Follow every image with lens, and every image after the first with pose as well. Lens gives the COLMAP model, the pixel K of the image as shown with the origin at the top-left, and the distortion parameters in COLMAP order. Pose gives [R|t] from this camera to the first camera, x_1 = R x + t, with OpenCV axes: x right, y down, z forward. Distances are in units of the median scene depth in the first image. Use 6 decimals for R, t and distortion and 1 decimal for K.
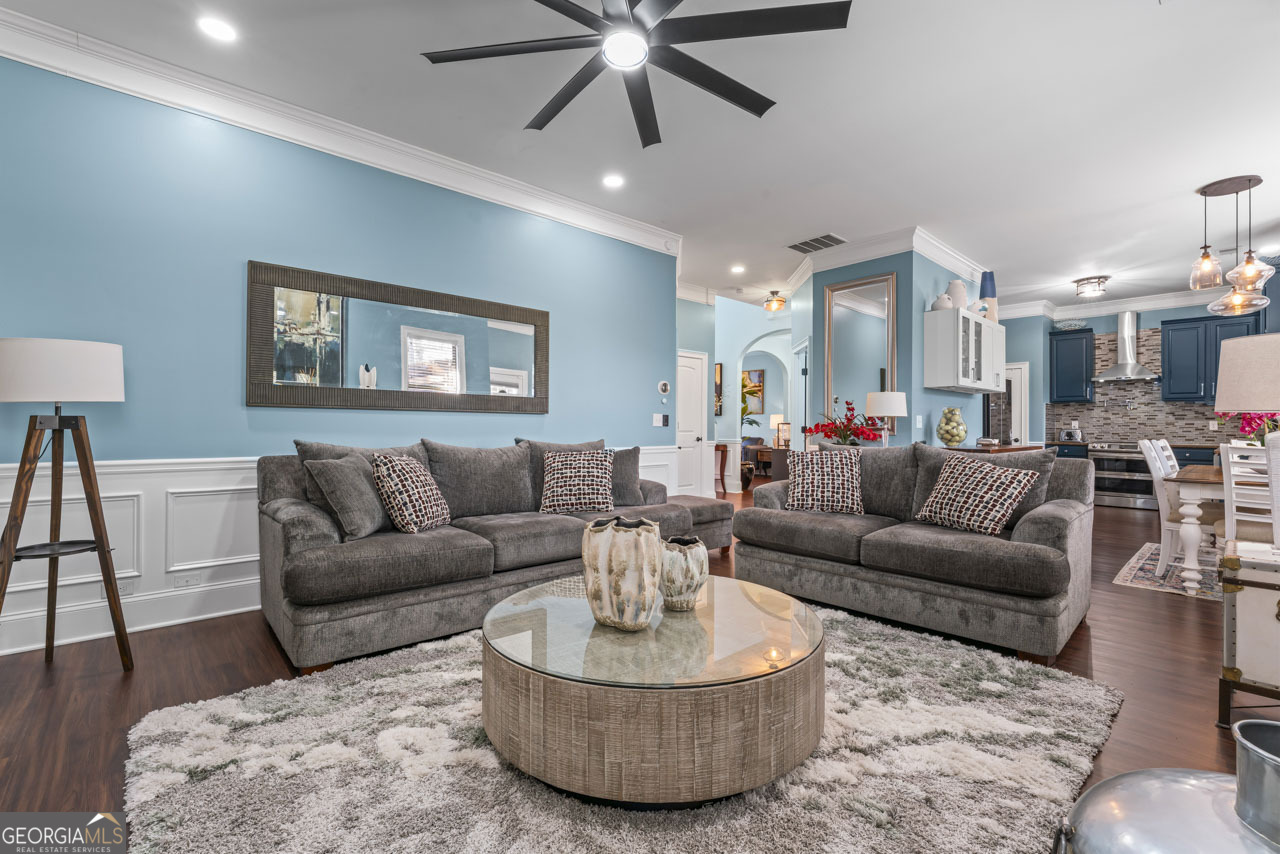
lens RADIAL K [[556.2, 0, 640.0], [0, 556.2, 427.0], [0, 0, 1]] dist [-0.001443, -0.000347]
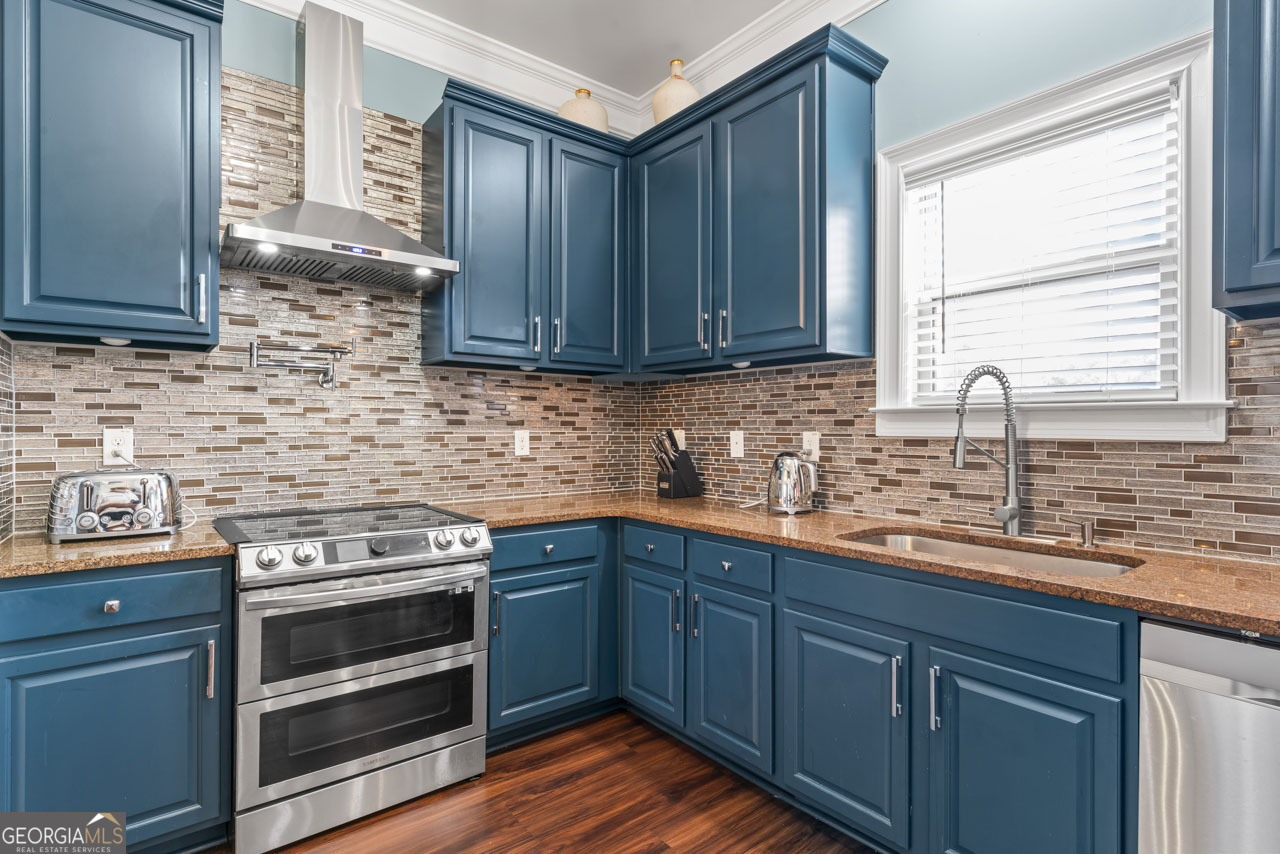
lens RADIAL K [[627.3, 0, 639.5], [0, 627.3, 426.9], [0, 0, 1]] dist [-0.001748, -0.000243]
pose [[0.071950, -0.002986, 0.997404, 0.609231], [-0.003307, 0.999989, 0.003232, -0.013839], [-0.997403, -0.003531, 0.071940, 0.856786]]
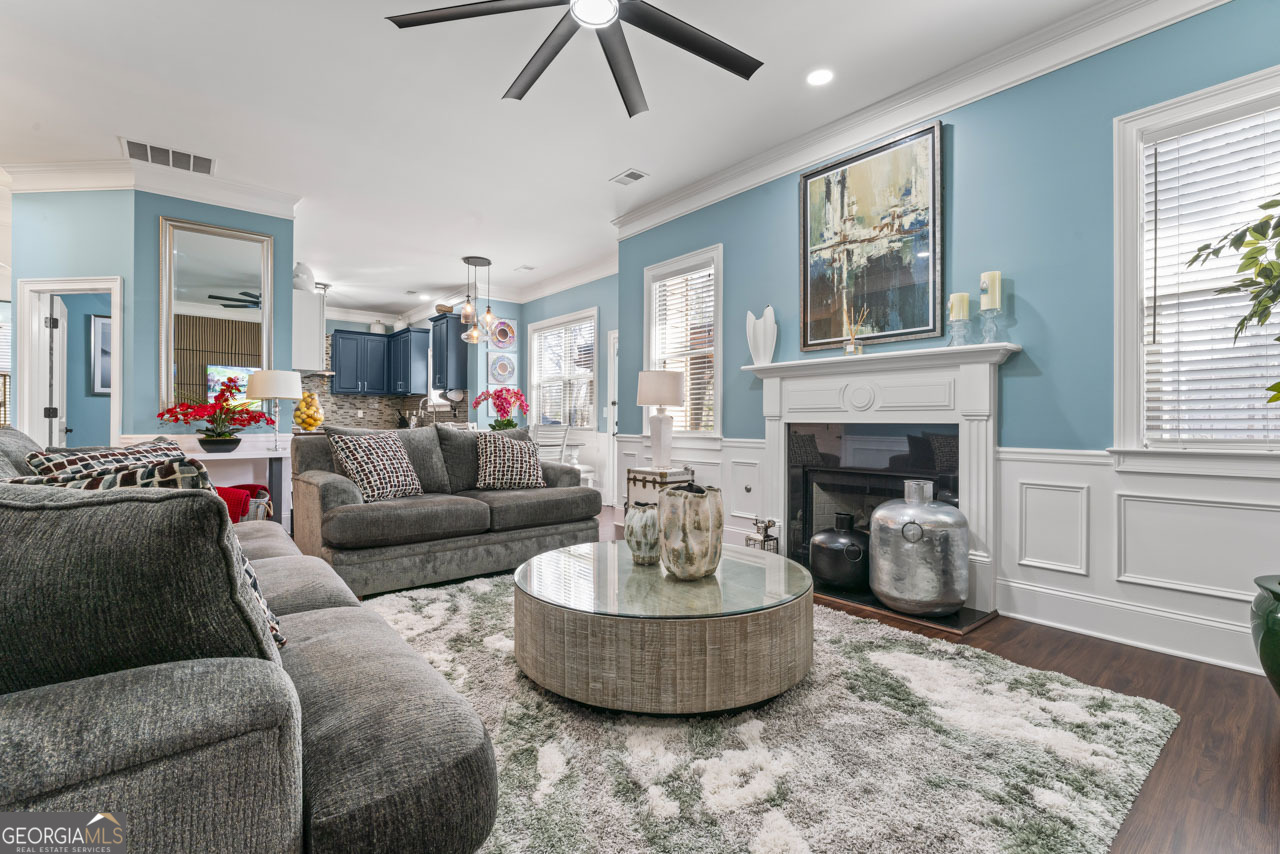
lens RADIAL K [[566.3, 0, 636.5], [0, 566.3, 421.7], [0, 0, 1]] dist [-0.000844, -0.000071]
pose [[0.035349, -0.001785, 0.999373, -0.301935], [-0.007207, 0.999972, 0.002041, 0.008396], [-0.999349, -0.007275, 0.035335, 0.269485]]
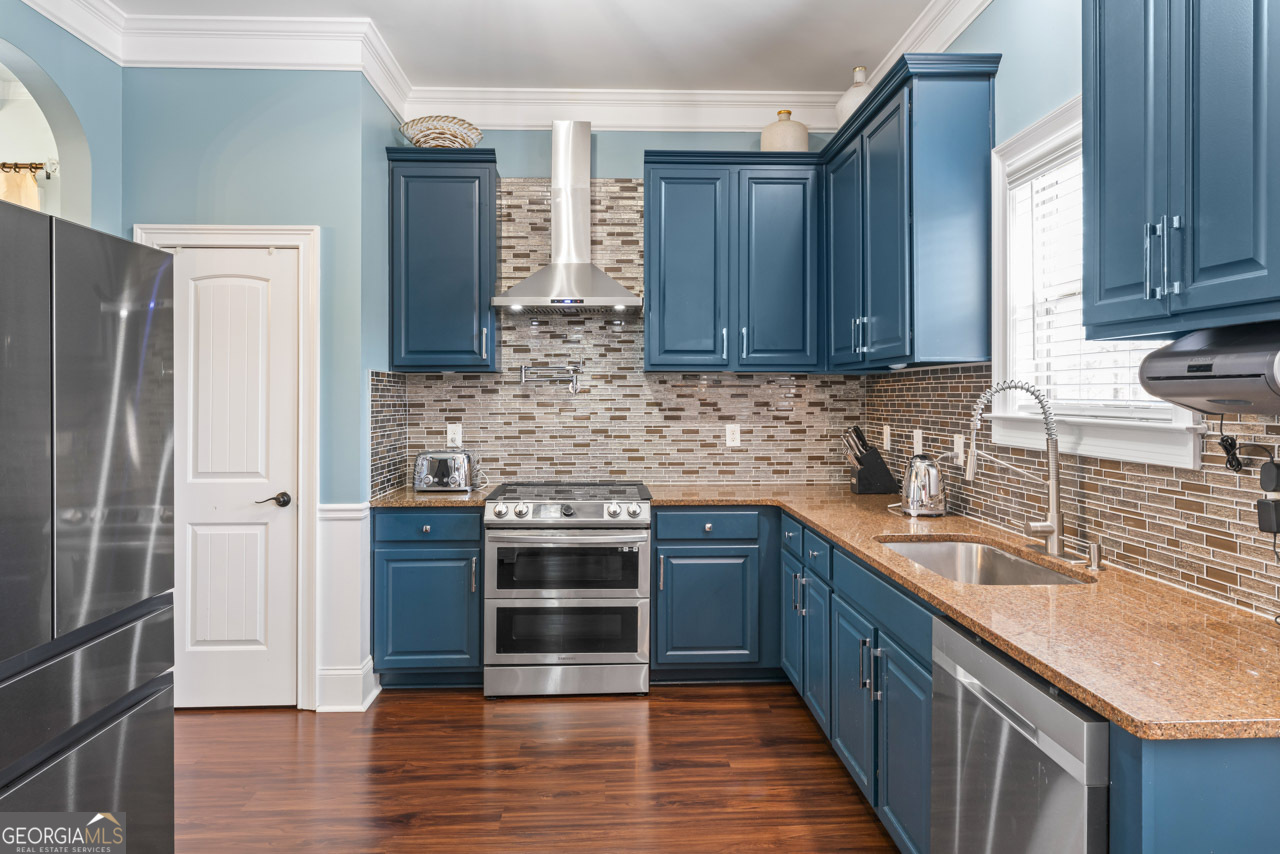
lens RADIAL K [[755.5, 0, 641.7], [0, 755.5, 393.1], [0, 0, 1]] dist [-0.000532, 0.000303]
pose [[0.638285, -0.001334, 0.769799, 0.544037], [0.002866, 0.999996, -0.000643, -0.031766], [-0.769795, 0.002617, 0.638286, 0.670436]]
